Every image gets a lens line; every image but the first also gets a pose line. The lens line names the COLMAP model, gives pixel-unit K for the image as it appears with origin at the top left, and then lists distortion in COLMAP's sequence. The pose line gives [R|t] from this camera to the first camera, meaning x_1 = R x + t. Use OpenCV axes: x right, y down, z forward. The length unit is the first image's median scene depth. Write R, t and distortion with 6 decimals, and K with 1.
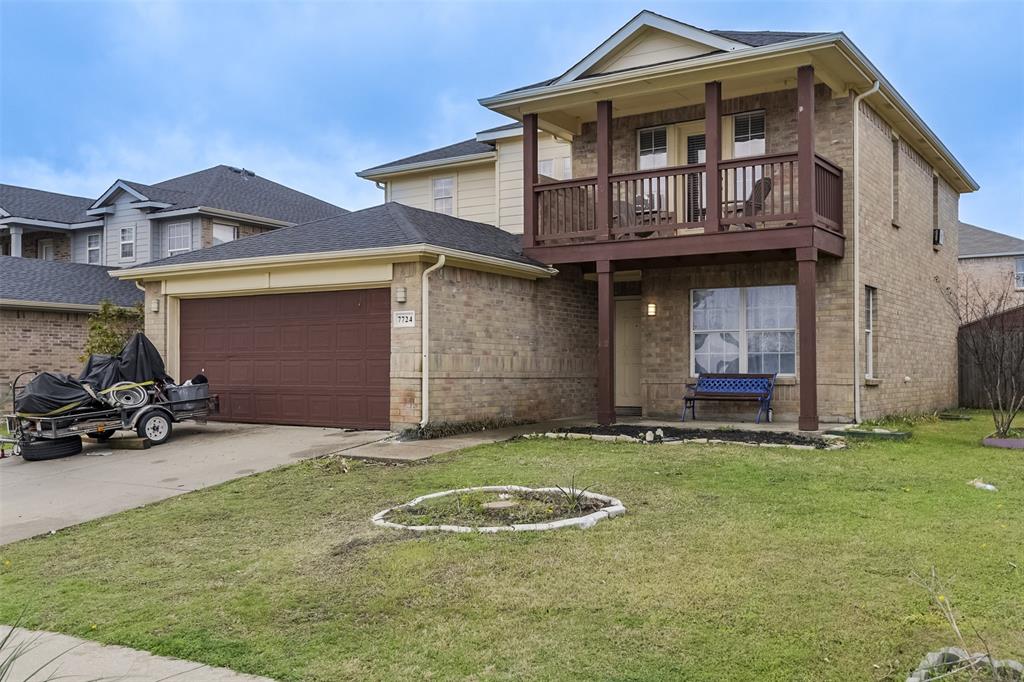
lens RADIAL K [[902.4, 0, 510.6], [0, 902.4, 356.0], [0, 0, 1]] dist [0.003519, 0.002251]
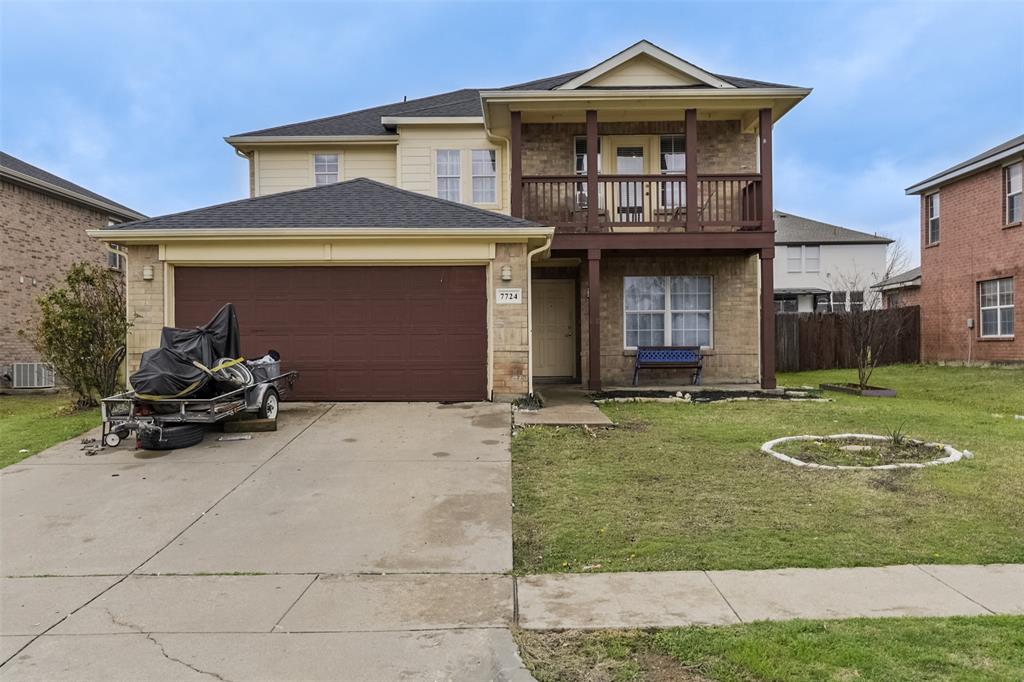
lens RADIAL K [[855.9, 0, 488.1], [0, 855.9, 343.1], [0, 0, 1]] dist [0.017598, 0.006513]
pose [[0.861301, -0.003789, 0.508081, -0.580722], [-0.001523, 0.999948, 0.010039, 0.003952], [-0.508093, -0.009420, 0.861251, 0.124594]]
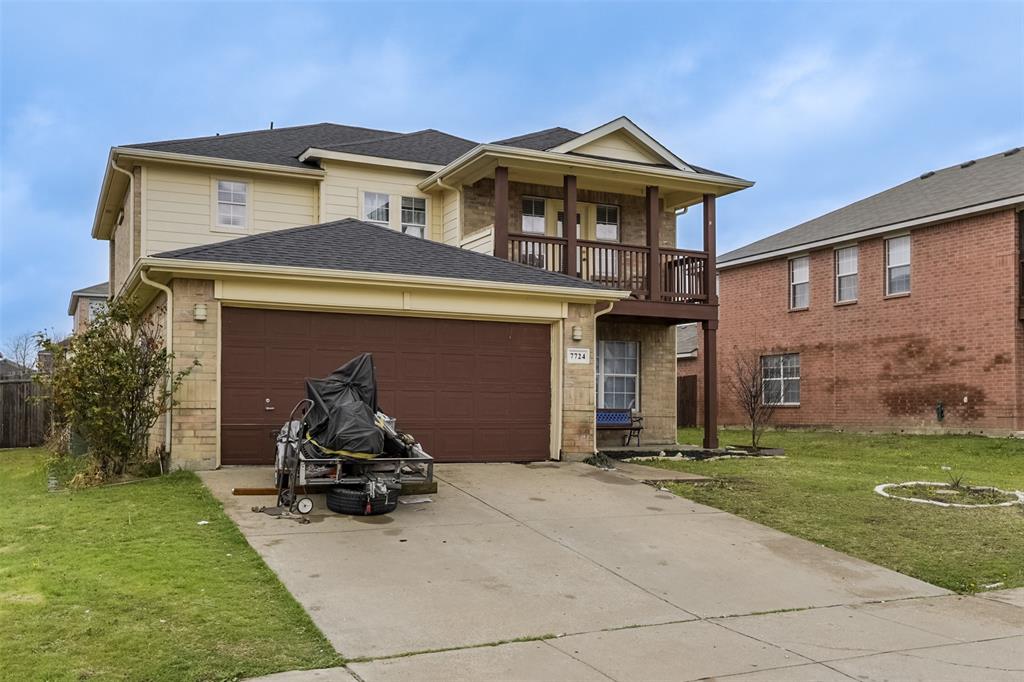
lens RADIAL K [[945.3, 0, 513.6], [0, 945.3, 384.1], [0, 0, 1]] dist [-0.011108, -0.004418]
pose [[0.545998, 0.026846, 0.837356, -0.979286], [-0.018911, 0.999627, -0.019717, 0.014406], [-0.837573, -0.005070, 0.546302, 0.399282]]
